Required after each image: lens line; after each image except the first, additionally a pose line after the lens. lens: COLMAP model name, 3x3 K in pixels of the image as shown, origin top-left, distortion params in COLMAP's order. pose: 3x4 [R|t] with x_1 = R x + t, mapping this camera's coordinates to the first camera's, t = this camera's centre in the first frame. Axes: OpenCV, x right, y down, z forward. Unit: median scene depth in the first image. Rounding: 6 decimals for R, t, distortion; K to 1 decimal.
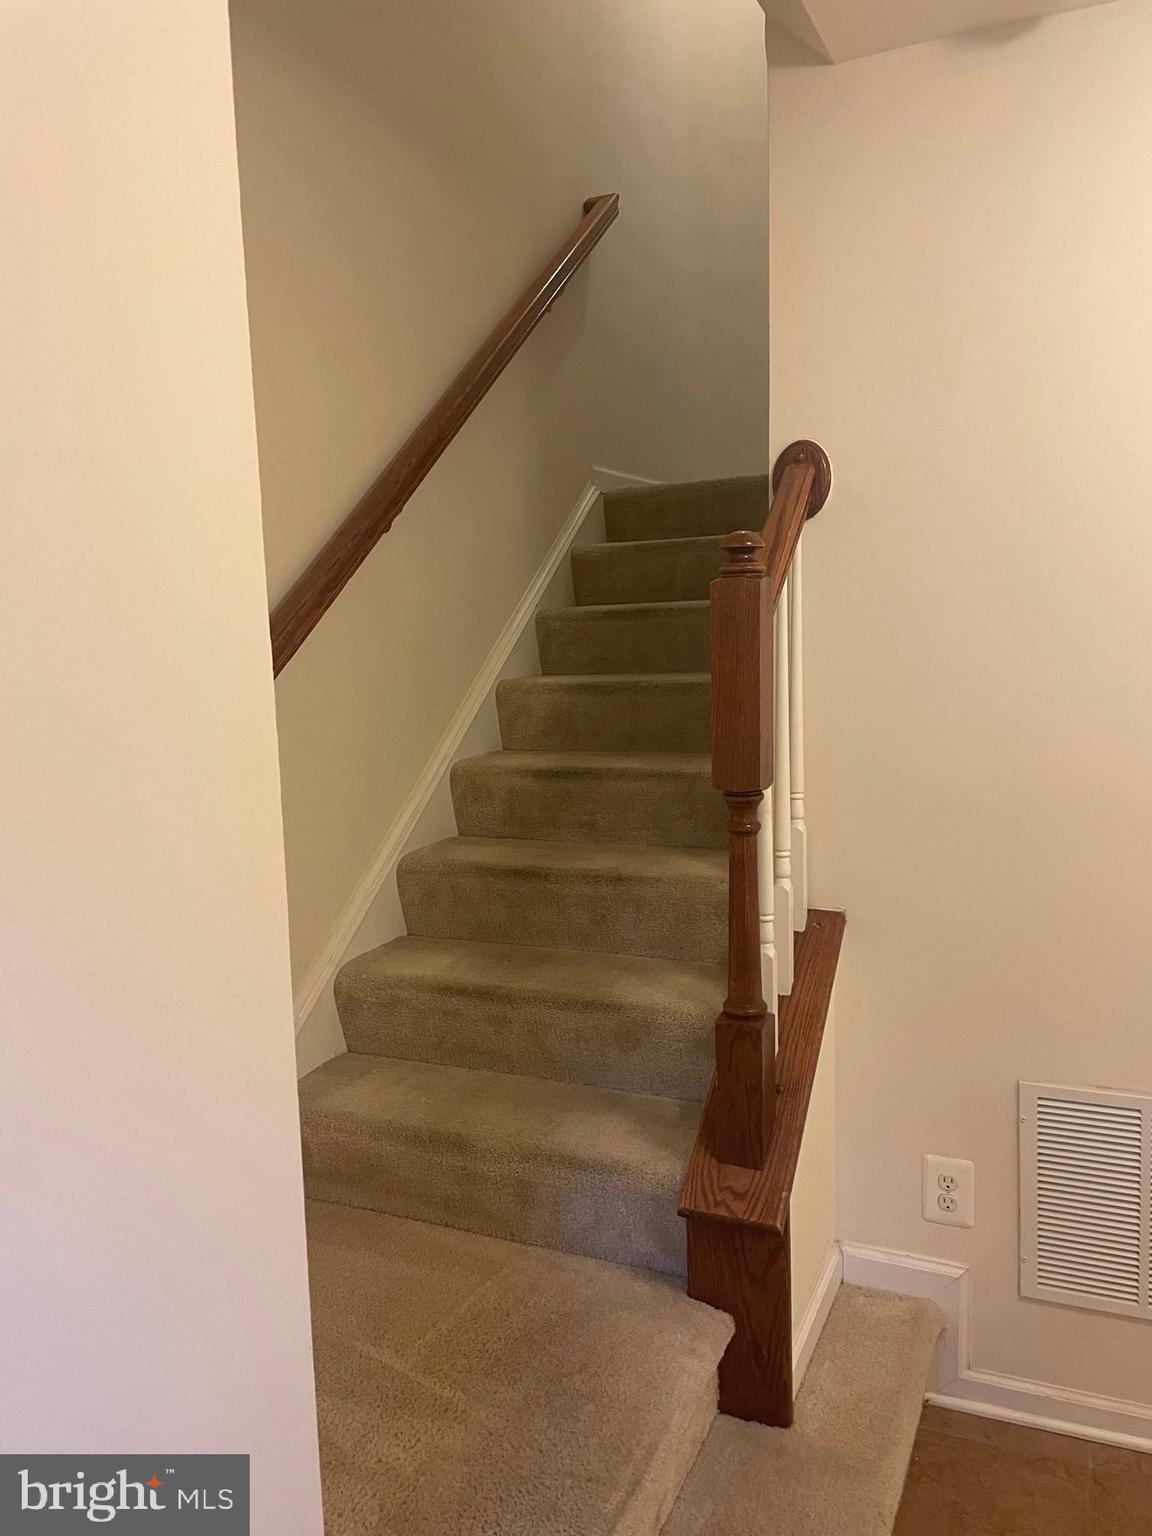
lens RADIAL K [[1173.3, 0, 575.2], [0, 1173.3, 770.7], [0, 0, 1]] dist [0.053973, -0.062182]
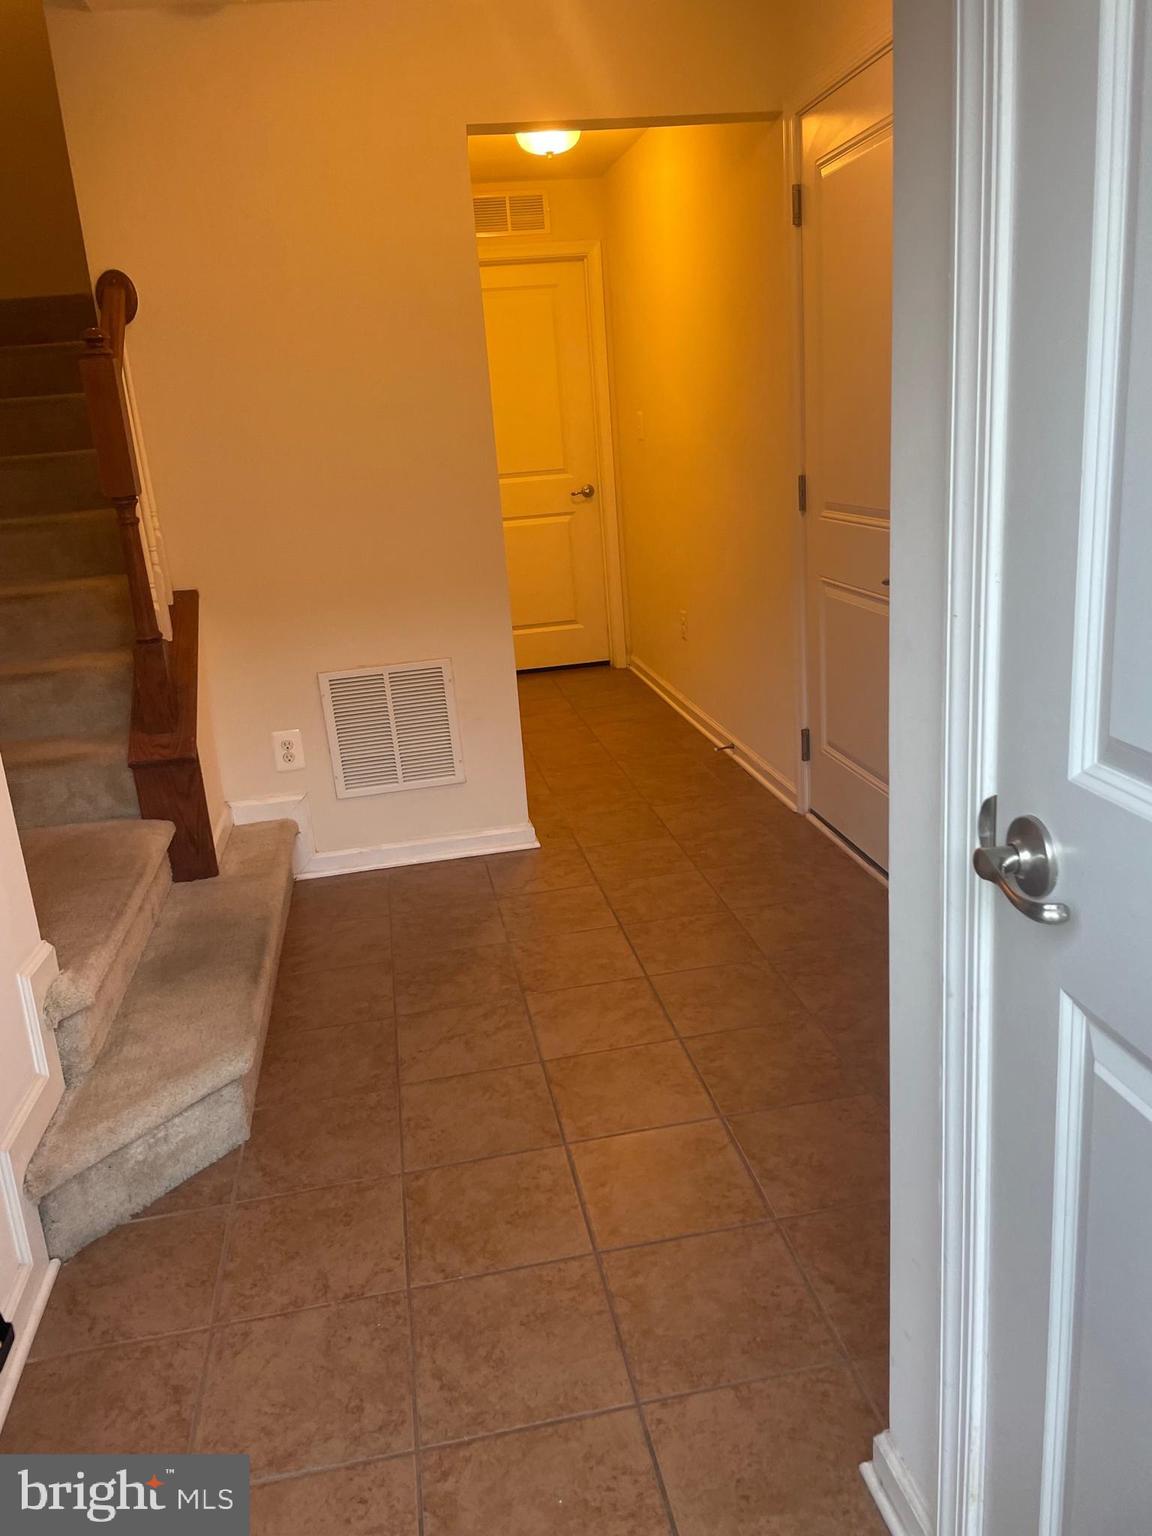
lens RADIAL K [[1173.3, 0, 579.4], [0, 1173.3, 767.2], [0, 0, 1]] dist [0.053973, -0.062182]
pose [[0.830209, -0.184038, 0.526196, -0.231543], [0.119755, 0.980774, 0.154083, 0.183191], [-0.544436, -0.064907, 0.836287, -0.640065]]
